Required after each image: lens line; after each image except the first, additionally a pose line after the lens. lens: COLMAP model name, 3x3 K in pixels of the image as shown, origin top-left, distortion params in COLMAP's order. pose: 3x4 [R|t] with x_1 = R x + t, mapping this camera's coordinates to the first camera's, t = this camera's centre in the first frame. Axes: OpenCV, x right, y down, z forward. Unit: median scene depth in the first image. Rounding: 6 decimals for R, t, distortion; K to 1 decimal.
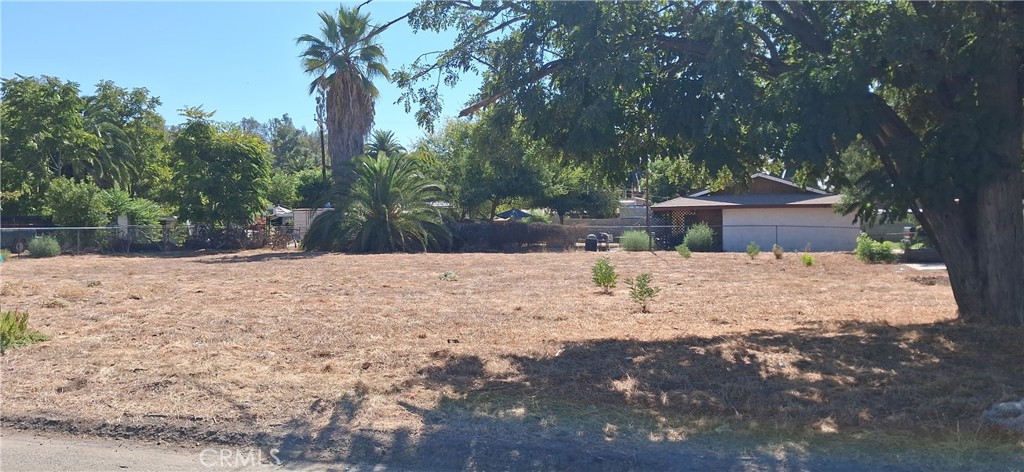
lens RADIAL K [[820.9, 0, 527.3], [0, 820.9, 219.4], [0, 0, 1]] dist [0.111211, -0.197968]
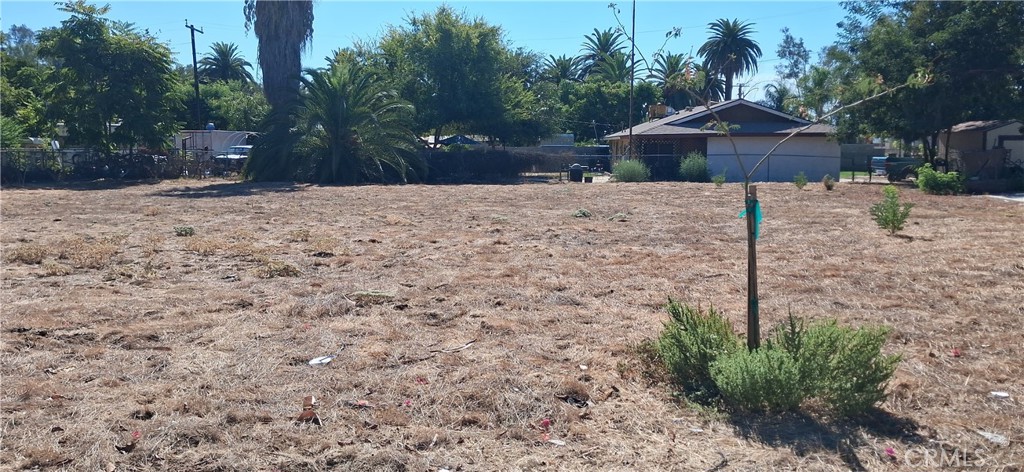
lens RADIAL K [[820.9, 0, 527.3], [0, 820.9, 219.4], [0, 0, 1]] dist [0.111211, -0.197968]
pose [[0.969612, -0.012845, 0.244310, -0.203820], [-0.008323, 0.996311, 0.085416, 0.002189], [-0.244506, -0.084854, 0.965928, 0.120617]]
